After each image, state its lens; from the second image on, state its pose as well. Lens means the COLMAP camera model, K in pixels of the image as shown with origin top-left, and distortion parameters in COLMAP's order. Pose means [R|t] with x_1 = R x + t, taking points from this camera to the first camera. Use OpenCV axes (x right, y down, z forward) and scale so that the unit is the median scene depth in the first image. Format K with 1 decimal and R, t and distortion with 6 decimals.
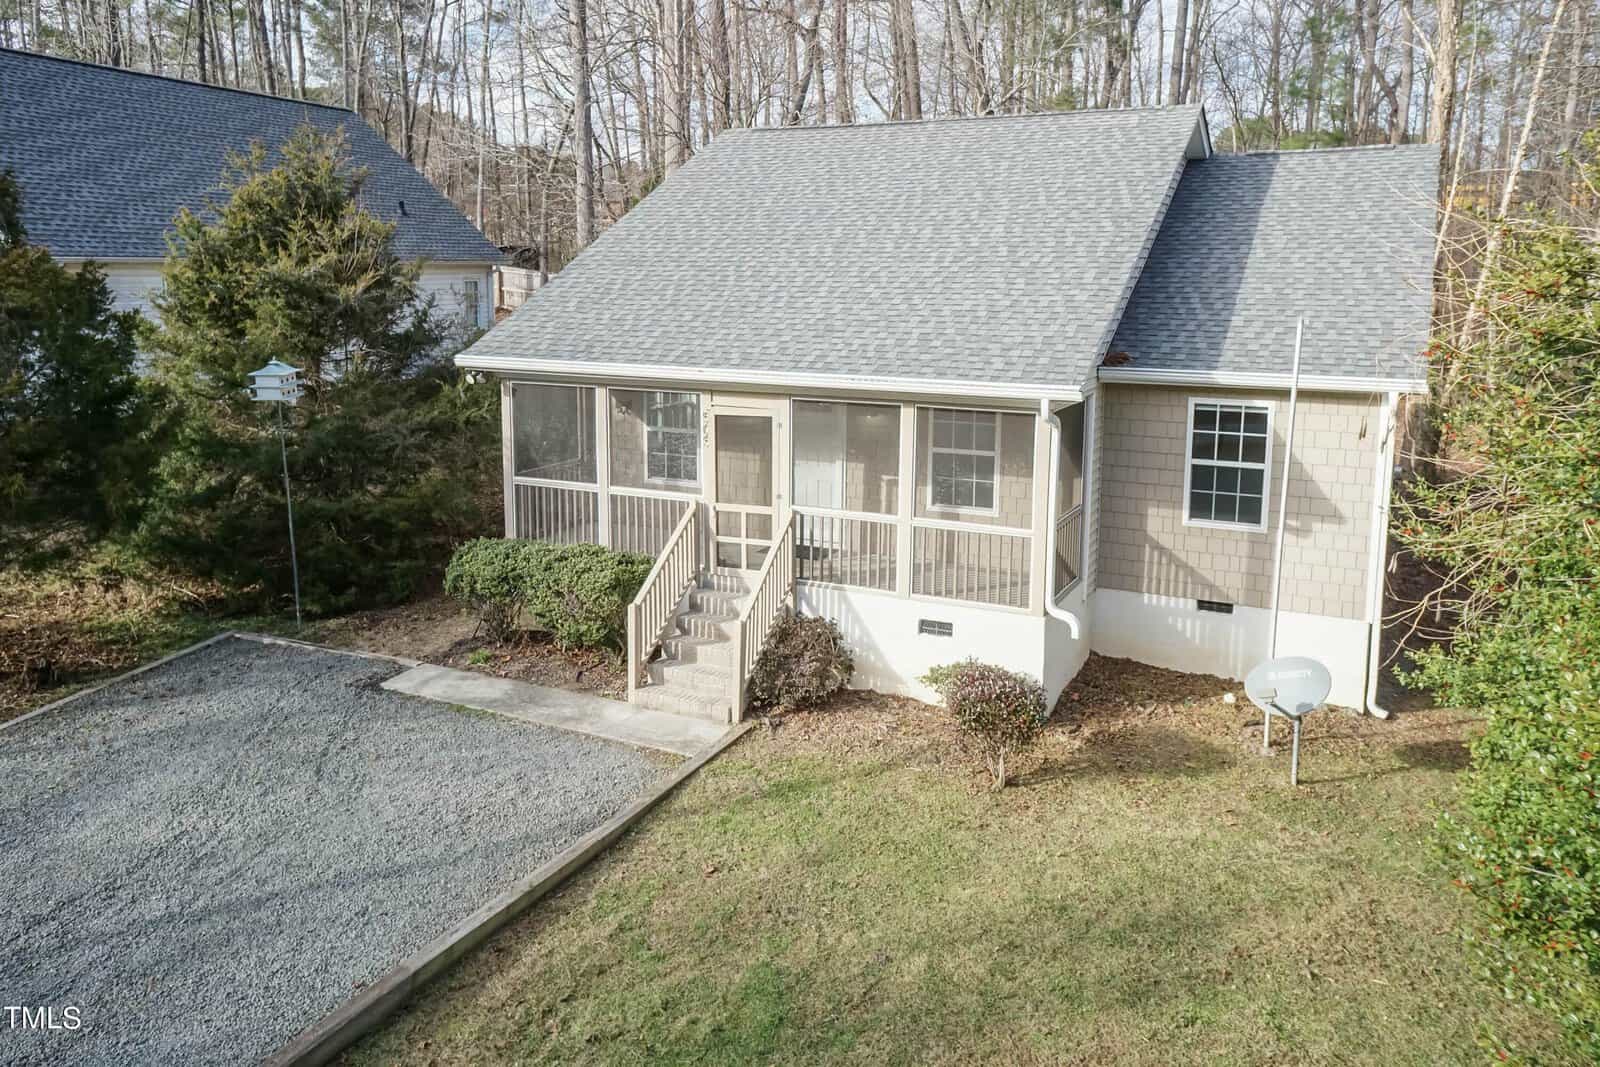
lens RADIAL K [[1218.8, 0, 798.5], [0, 1218.8, 380.4], [0, 0, 1]] dist [0.048995, 0.033349]
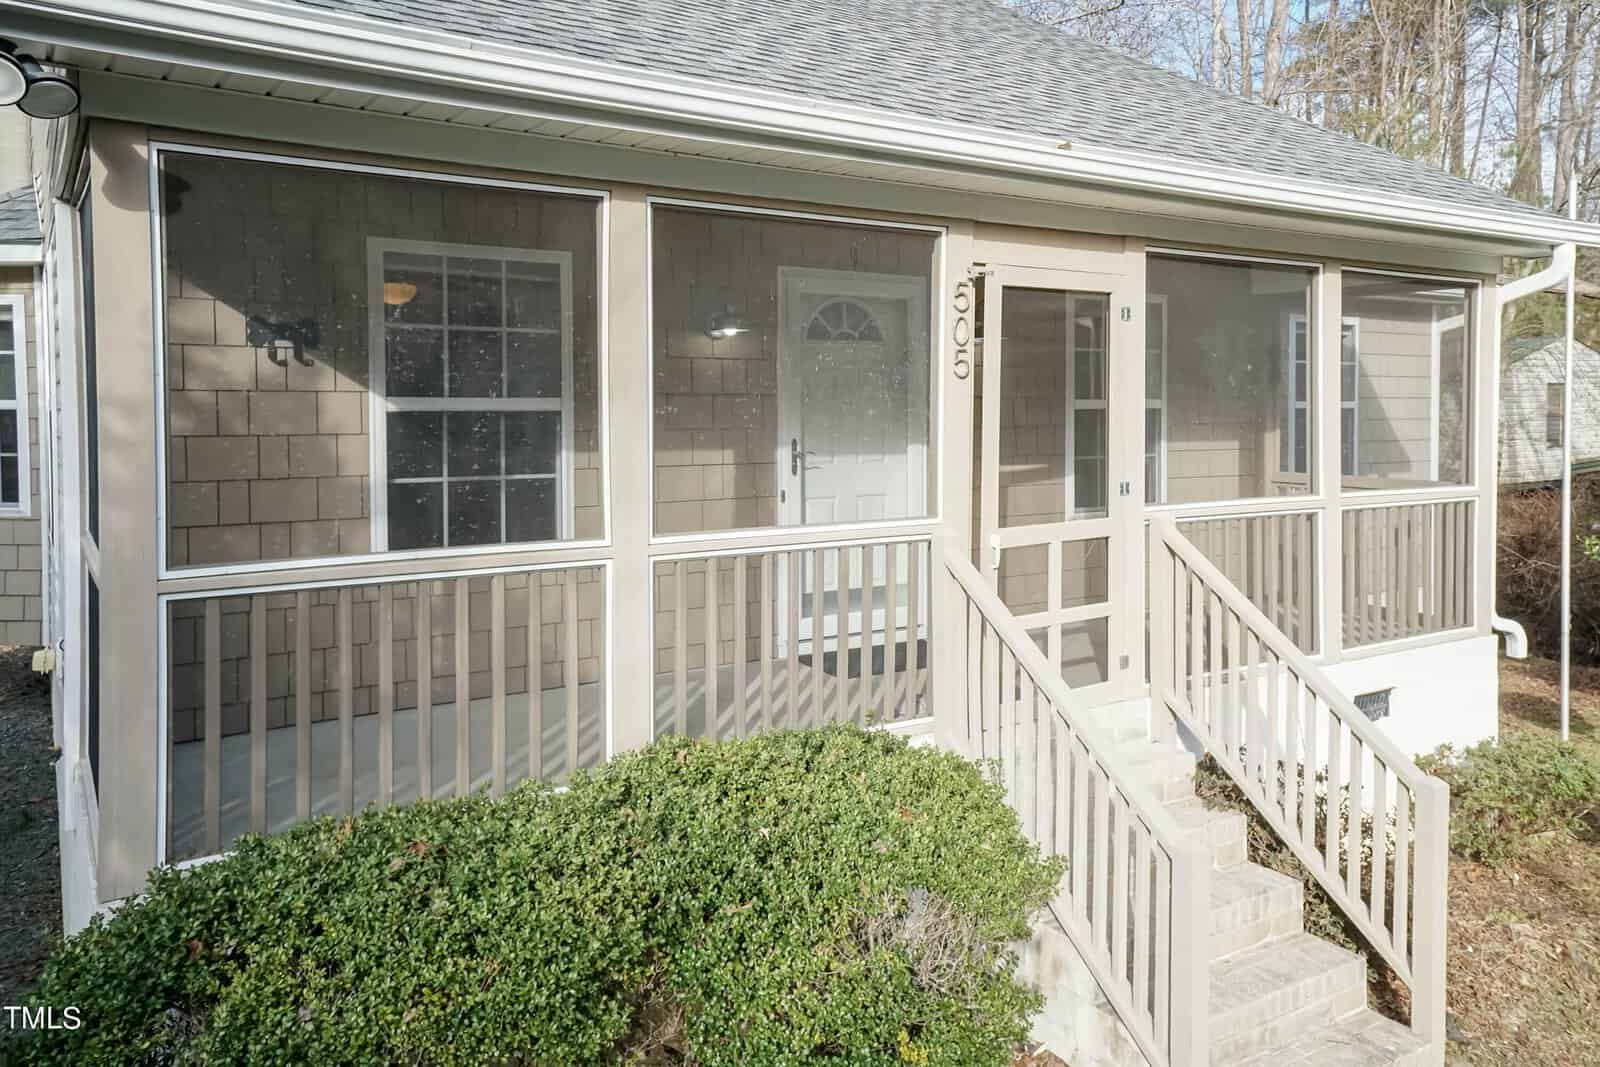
lens RADIAL K [[1218.8, 0, 918.4], [0, 1218.8, 427.9], [0, 0, 1]] dist [0.048995, 0.033349]
pose [[0.493451, -0.022102, 0.869493, -0.401503], [0.083801, 0.996234, -0.022235, 0.076659], [-0.865727, 0.083836, 0.493445, 0.842594]]
